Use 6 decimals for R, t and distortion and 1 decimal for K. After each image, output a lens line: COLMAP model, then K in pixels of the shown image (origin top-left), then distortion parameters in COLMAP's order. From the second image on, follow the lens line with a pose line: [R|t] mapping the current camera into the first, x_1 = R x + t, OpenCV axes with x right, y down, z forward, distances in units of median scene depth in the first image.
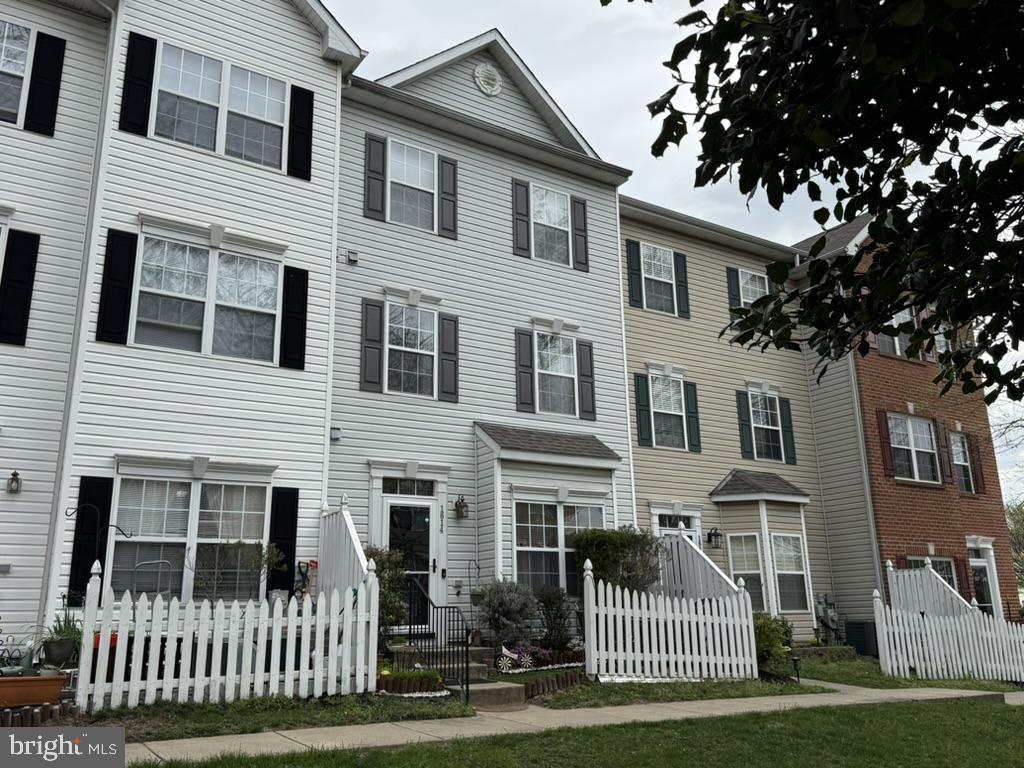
lens RADIAL K [[846.3, 0, 512.0], [0, 846.3, 384.0], [0, 0, 1]] dist [0.138482, 0.000782]
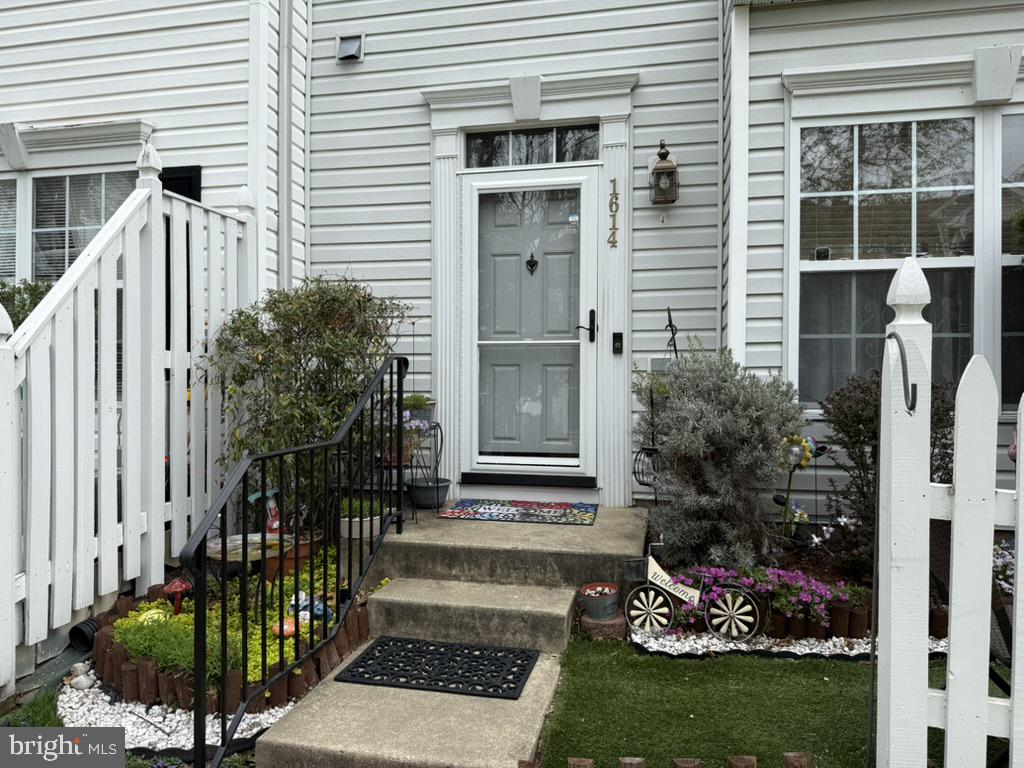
lens RADIAL K [[719.4, 0, 512.0], [0, 719.4, 384.0], [0, 0, 1]] dist [0.202961, -0.343131]
pose [[0.712680, 0.020201, -0.701198, 0.127712], [0.166285, 0.966230, 0.196845, 0.161018], [0.681495, -0.256886, 0.685254, 0.707952]]
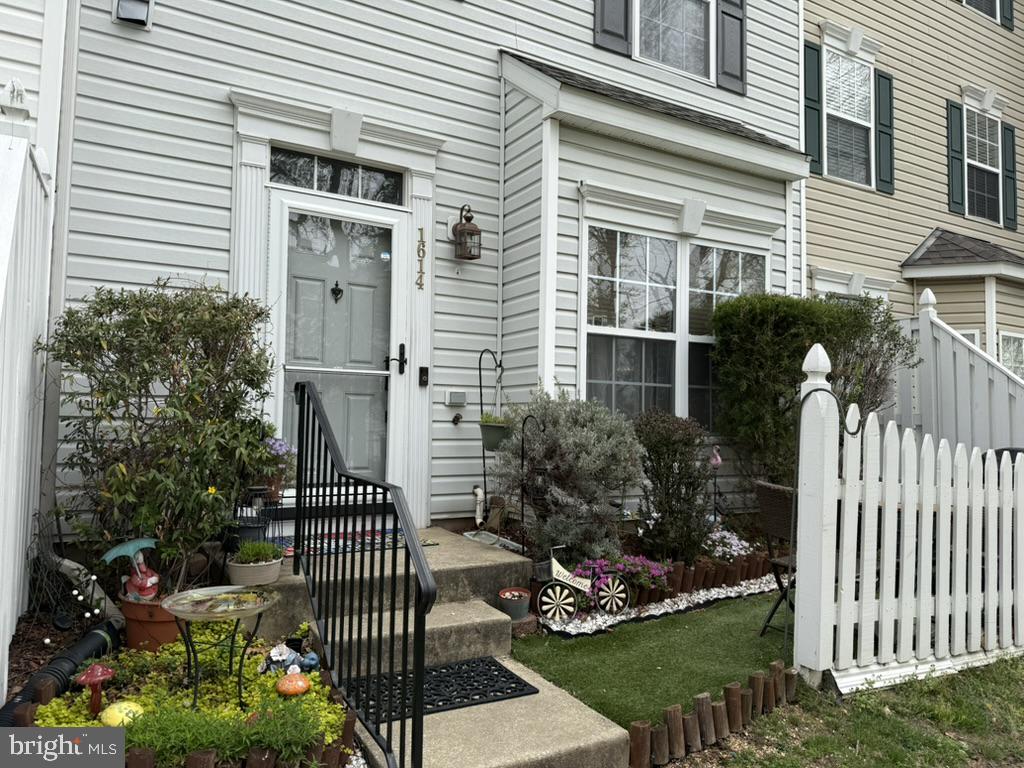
lens RADIAL K [[719.4, 0, 512.0], [0, 719.4, 384.0], [0, 0, 1]] dist [0.202961, -0.343131]
pose [[0.998168, 0.034193, -0.049922, -0.013961], [-0.022877, 0.977046, 0.211795, 0.141579], [0.056018, -0.210265, 0.976038, 0.618583]]
